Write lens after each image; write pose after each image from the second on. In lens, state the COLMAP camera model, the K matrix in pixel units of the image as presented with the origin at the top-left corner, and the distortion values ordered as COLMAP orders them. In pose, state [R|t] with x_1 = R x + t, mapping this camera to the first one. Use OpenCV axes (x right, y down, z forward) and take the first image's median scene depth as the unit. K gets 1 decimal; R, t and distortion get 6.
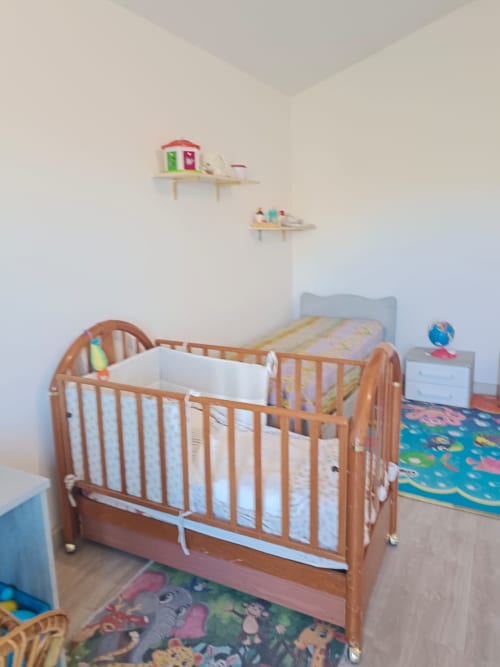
lens RADIAL K [[495.6, 0, 248.4], [0, 495.6, 333.6], [0, 0, 1]] dist [0.049913, -0.053709]
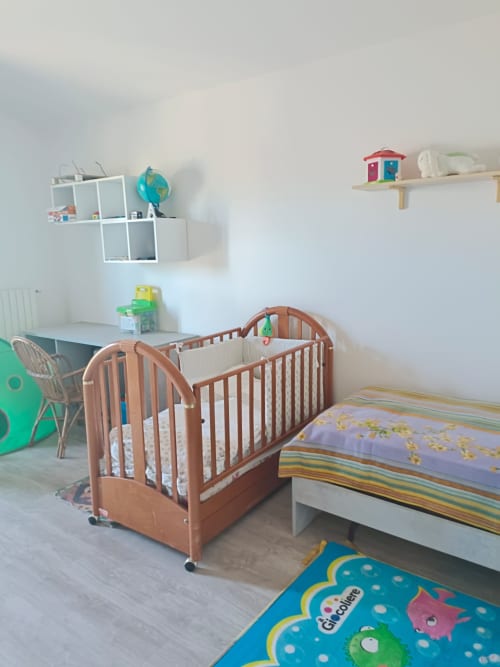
lens RADIAL K [[495.6, 0, 248.0], [0, 495.6, 332.7], [0, 0, 1]] dist [0.049913, -0.053709]
pose [[-0.155548, 0.210975, -0.965036, 0.844154], [-0.189254, 0.952465, 0.238731, -0.206877], [0.969530, 0.219771, -0.108226, 0.841055]]
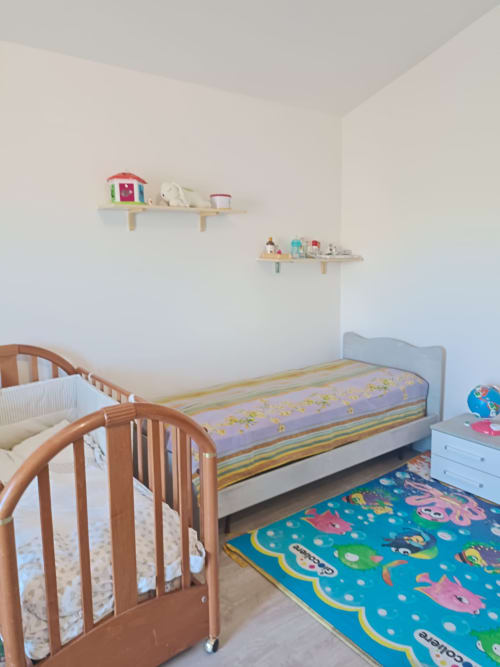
lens RADIAL K [[495.6, 0, 251.1], [0, 495.6, 329.7], [0, 0, 1]] dist [0.049913, -0.053709]
pose [[0.907152, 0.088867, -0.411313, 0.481966], [-0.110348, 0.993478, -0.028726, -0.063495], [0.406077, 0.071447, 0.911041, 0.184113]]
